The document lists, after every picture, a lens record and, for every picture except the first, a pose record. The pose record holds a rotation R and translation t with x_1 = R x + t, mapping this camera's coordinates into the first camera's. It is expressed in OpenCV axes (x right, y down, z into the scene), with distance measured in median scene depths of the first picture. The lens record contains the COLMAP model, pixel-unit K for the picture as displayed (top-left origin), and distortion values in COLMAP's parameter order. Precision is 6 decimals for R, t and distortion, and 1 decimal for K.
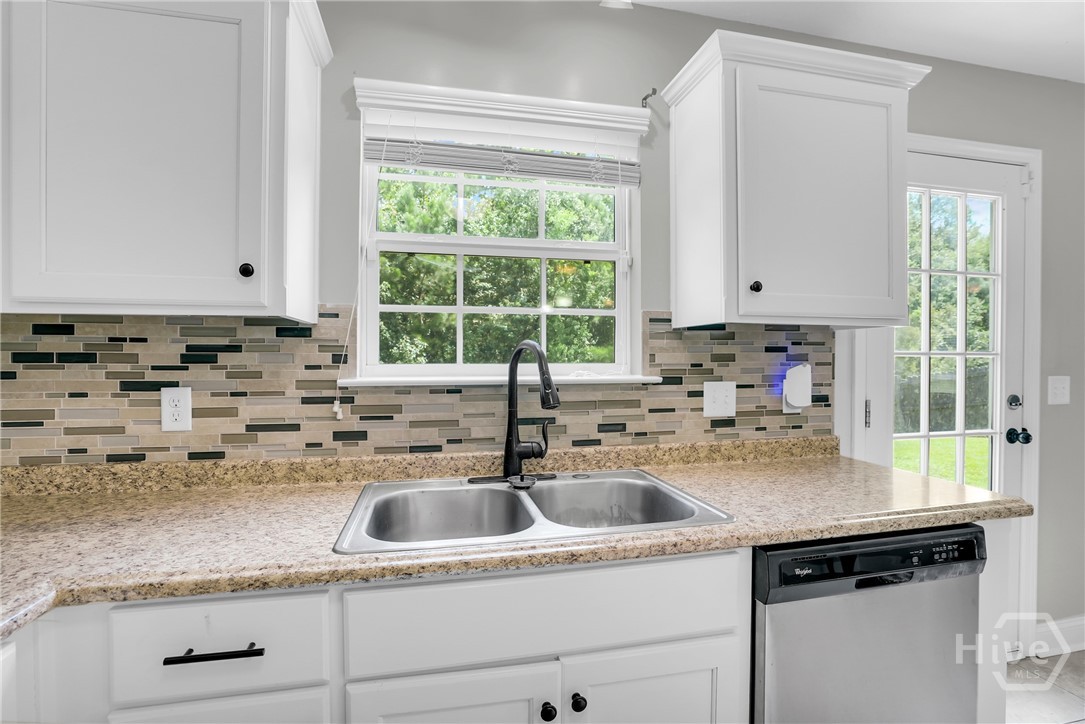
lens RADIAL K [[507.8, 0, 548.6], [0, 507.8, 364.8], [0, 0, 1]] dist [-0.040042, 0.013042]
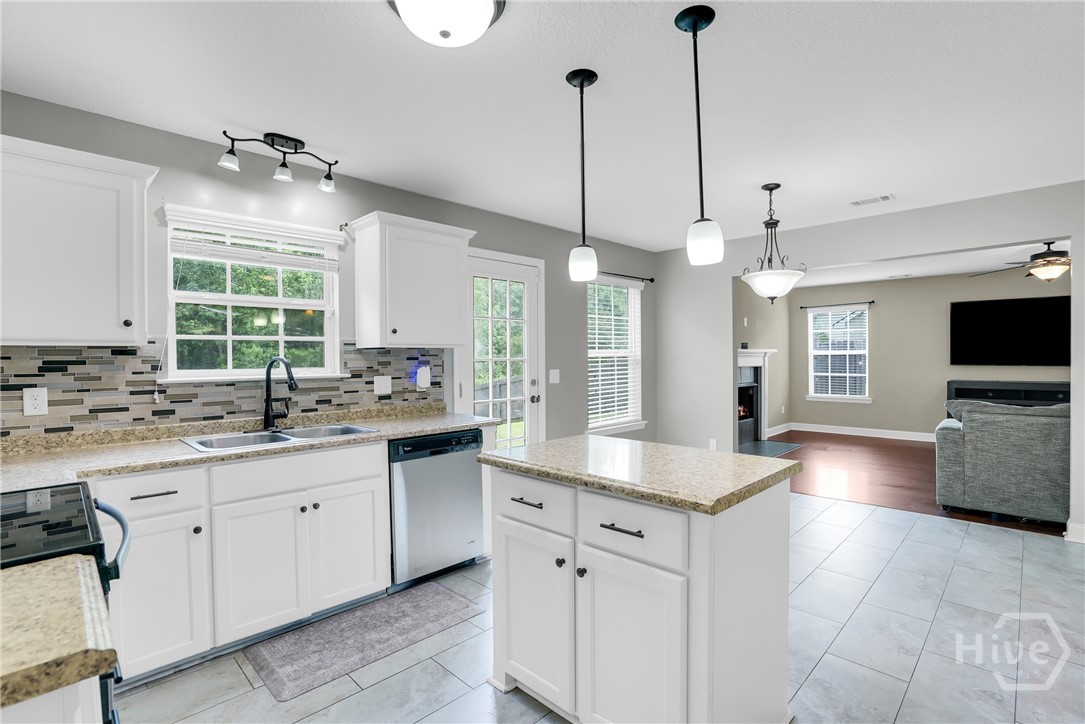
lens RADIAL K [[507.8, 0, 533.5], [0, 507.8, 358.7], [0, 0, 1]] dist [-0.040042, 0.013042]
pose [[0.854453, -0.008989, 0.519451, -0.208330], [0.015375, 0.999850, -0.007989, -0.009985], [-0.519301, 0.014813, 0.854463, -1.155339]]
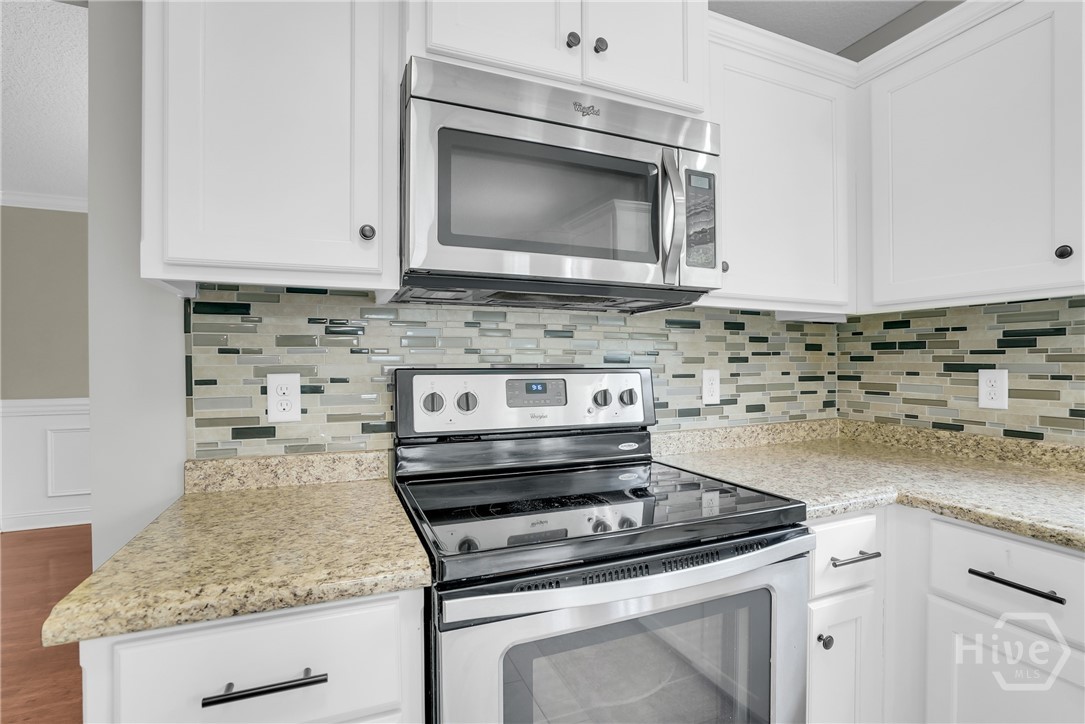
lens RADIAL K [[507.8, 0, 537.5], [0, 507.8, 367.5], [0, 0, 1]] dist [-0.040042, 0.013042]
pose [[0.168268, 0.008385, -0.985706, 0.172601], [-0.004693, 0.999959, 0.007705, 0.036903], [0.985730, 0.003329, 0.168301, -0.189552]]
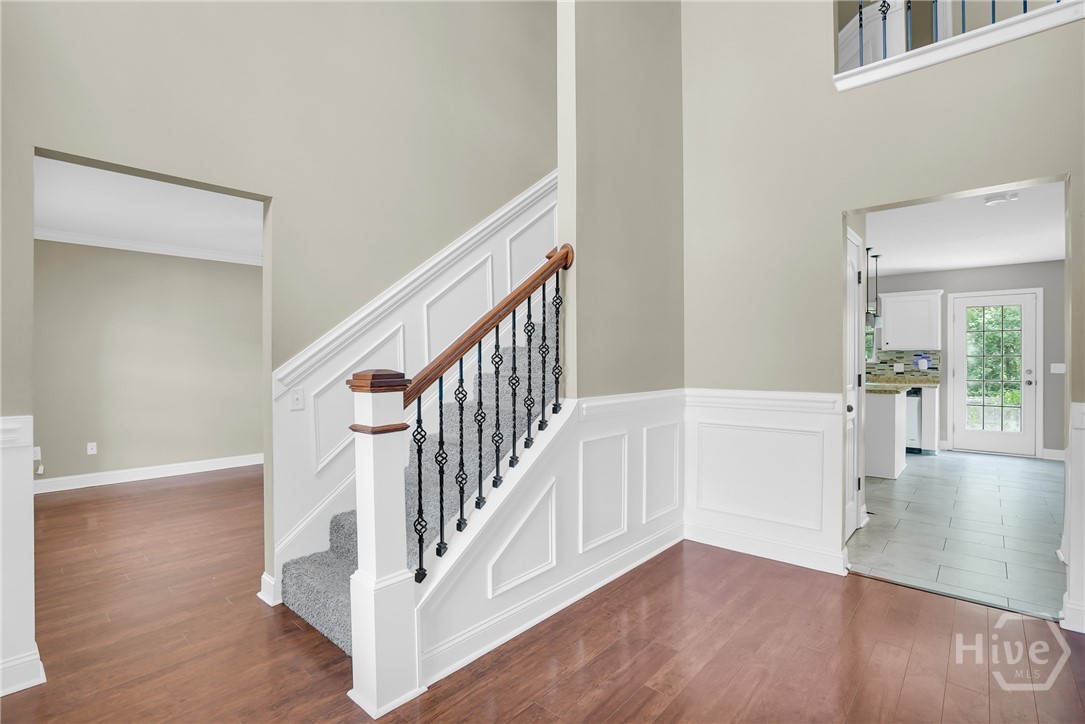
lens RADIAL K [[507.8, 0, 549.0], [0, 507.8, 362.7], [0, 0, 1]] dist [-0.040042, 0.013042]
pose [[0.593143, 0.005078, -0.805081, 2.420469], [-0.004652, 0.999985, 0.002880, 0.036858], [0.805084, 0.002037, 0.593158, -4.717594]]
